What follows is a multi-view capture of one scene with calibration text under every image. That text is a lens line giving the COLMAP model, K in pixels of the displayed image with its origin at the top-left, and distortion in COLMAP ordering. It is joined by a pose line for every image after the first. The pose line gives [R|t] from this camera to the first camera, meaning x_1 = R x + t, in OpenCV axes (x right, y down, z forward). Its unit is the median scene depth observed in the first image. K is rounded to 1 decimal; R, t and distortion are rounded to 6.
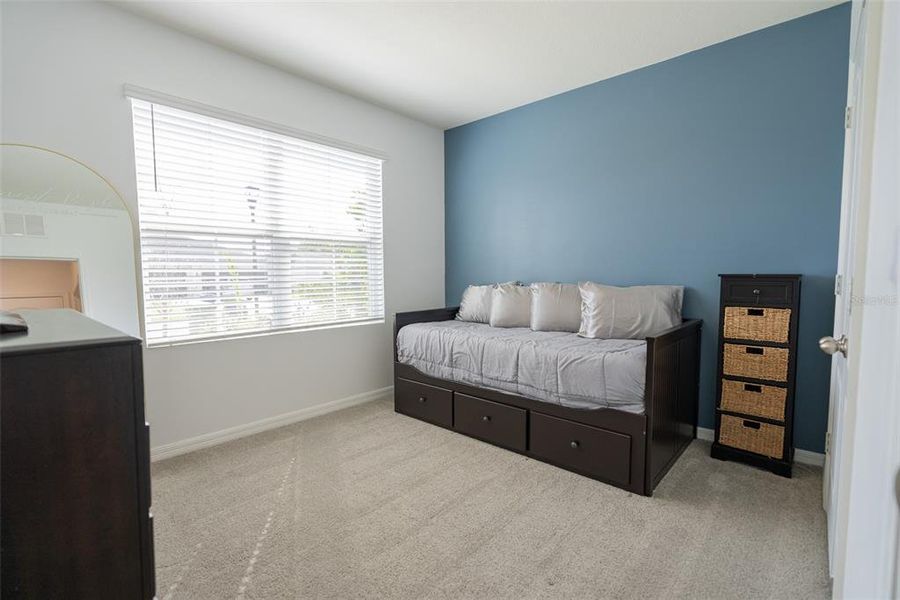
lens RADIAL K [[410.5, 0, 450.0], [0, 410.5, 300.0], [0, 0, 1]] dist [-0.001210, 0.000420]
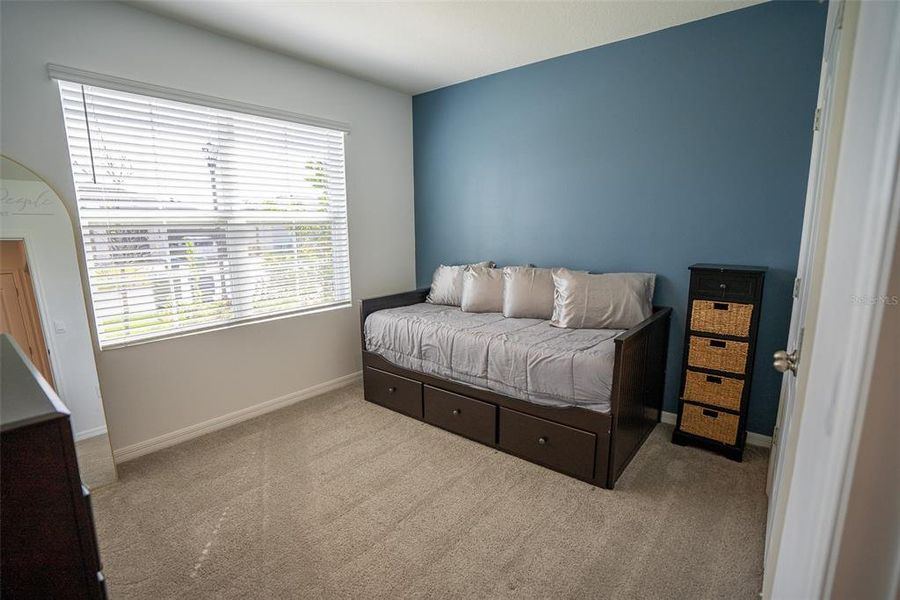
lens RADIAL K [[425.2, 0, 448.6], [0, 425.2, 298.1], [0, 0, 1]] dist [-0.064339, 0.023478]
pose [[0.998735, -0.013294, 0.048504, 0.026104], [0.008186, 0.994541, 0.104024, -0.094803], [-0.049622, -0.103495, 0.993391, 0.021524]]
